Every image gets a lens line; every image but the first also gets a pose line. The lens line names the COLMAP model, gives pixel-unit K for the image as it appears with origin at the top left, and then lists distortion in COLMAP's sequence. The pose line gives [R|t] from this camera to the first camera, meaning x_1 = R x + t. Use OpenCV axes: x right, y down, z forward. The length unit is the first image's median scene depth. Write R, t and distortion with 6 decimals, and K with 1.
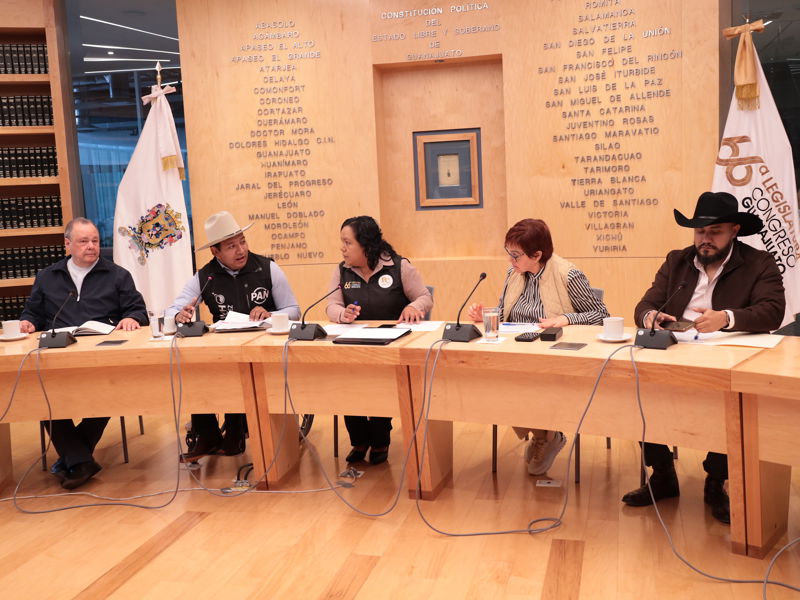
lens RADIAL K [[822.4, 0, 400.0], [0, 822.4, 300.0], [0, 0, 1]] dist [-0.013240, 0.001343]
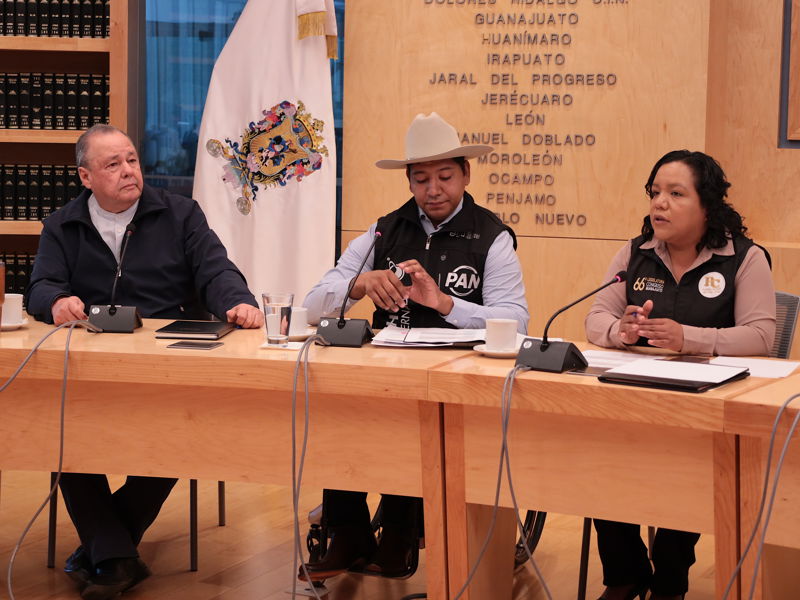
lens RADIAL K [[1709.9, 0, 400.0], [0, 1709.9, 300.0], [0, 0, 1]] dist [-0.033141, 0.126676]
pose [[0.978234, 0.086147, -0.188779, -0.001688], [-0.089017, 0.996007, -0.006765, 0.011555], [0.187442, 0.023422, 0.981996, -0.064932]]
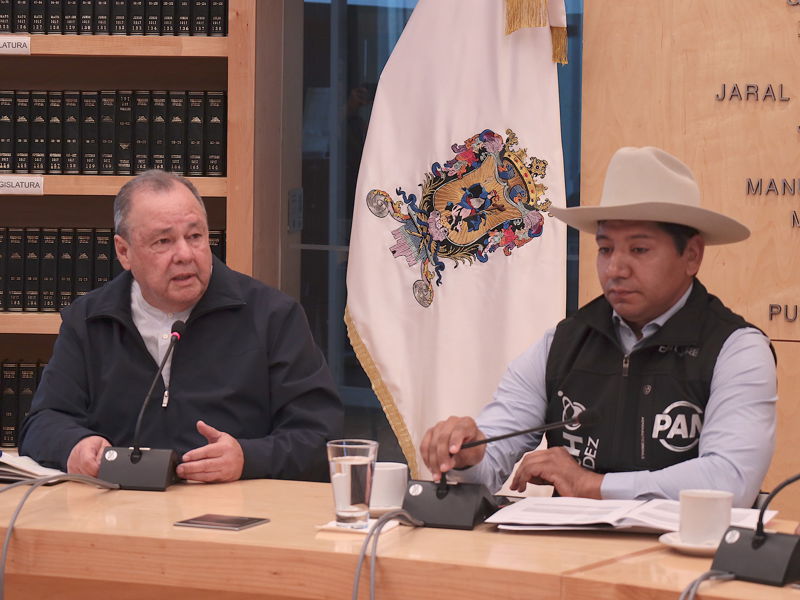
lens RADIAL K [[2526.0, 0, 400.0], [0, 2526.0, 300.0], [0, 0, 1]] dist [-0.065674, 0.645340]
pose [[0.924402, 0.082143, -0.372469, 0.067290], [-0.102819, 0.994050, -0.035953, -0.006221], [0.367300, 0.071532, 0.927348, 0.026151]]
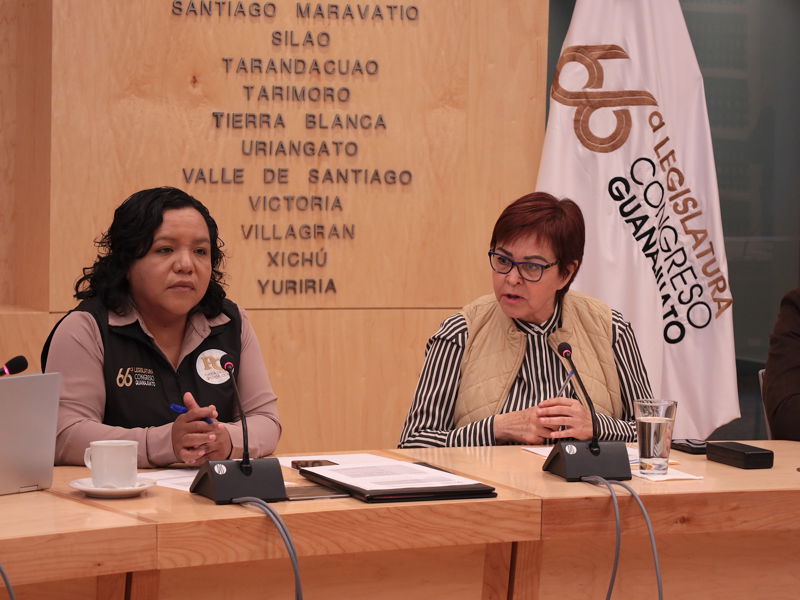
lens RADIAL K [[2500.4, 0, 400.0], [0, 2500.4, 300.0], [0, 0, 1]] dist [0.059413, 1.576503]
pose [[0.707444, 0.009084, 0.706711, -0.546909], [0.042433, 0.997568, -0.055300, 0.013713], [-0.705495, 0.069110, 0.705337, 0.081072]]
